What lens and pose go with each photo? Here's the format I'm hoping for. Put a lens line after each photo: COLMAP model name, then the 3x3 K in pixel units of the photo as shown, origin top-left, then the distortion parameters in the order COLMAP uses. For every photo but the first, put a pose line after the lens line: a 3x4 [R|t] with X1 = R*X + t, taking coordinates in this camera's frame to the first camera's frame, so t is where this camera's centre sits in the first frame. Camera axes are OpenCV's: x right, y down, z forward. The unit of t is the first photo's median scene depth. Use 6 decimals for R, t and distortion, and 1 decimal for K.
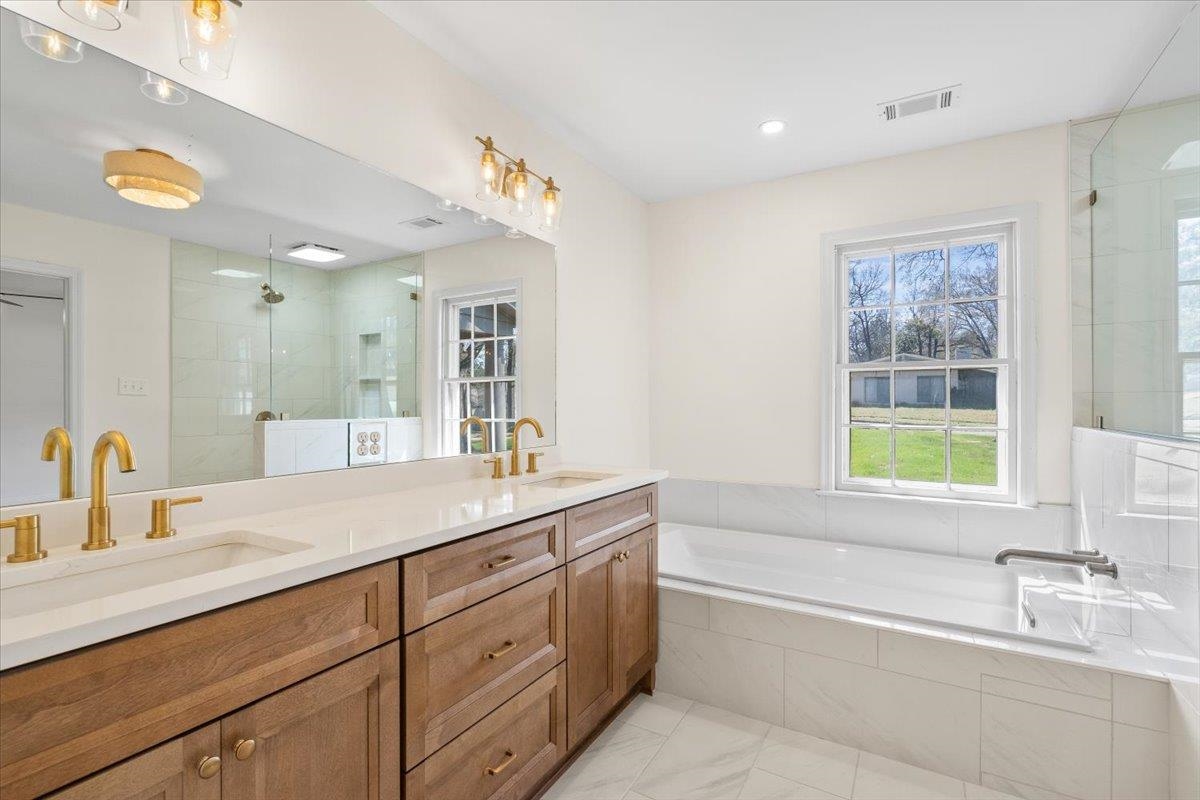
lens RADIAL K [[546.9, 0, 601.5], [0, 546.9, 407.2], [0, 0, 1]] dist [0.001619, -0.001838]
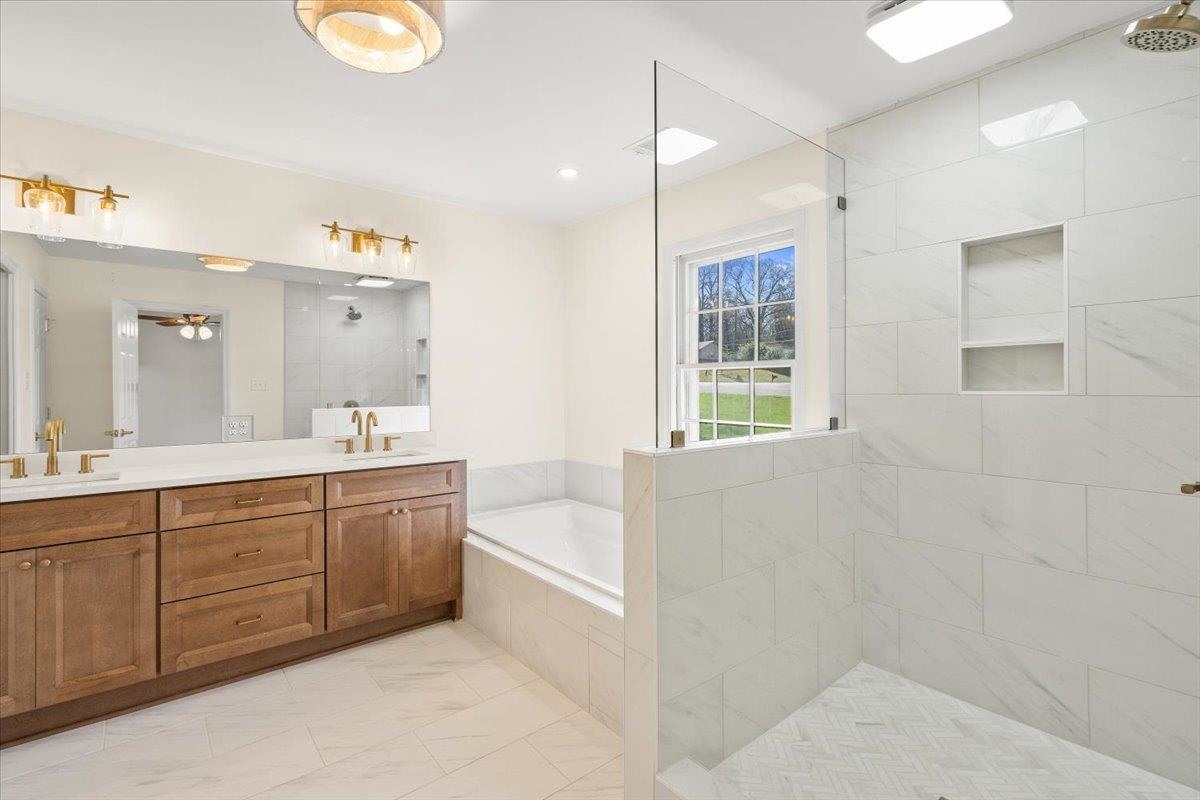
lens RADIAL K [[546.9, 0, 591.9], [0, 546.9, 388.5], [0, 0, 1]] dist [0.001619, -0.001838]
pose [[0.936196, -0.001047, -0.351478, 1.333280], [0.000896, 0.999999, -0.000592, -0.059247], [0.351478, 0.000239, 0.936196, -0.195540]]
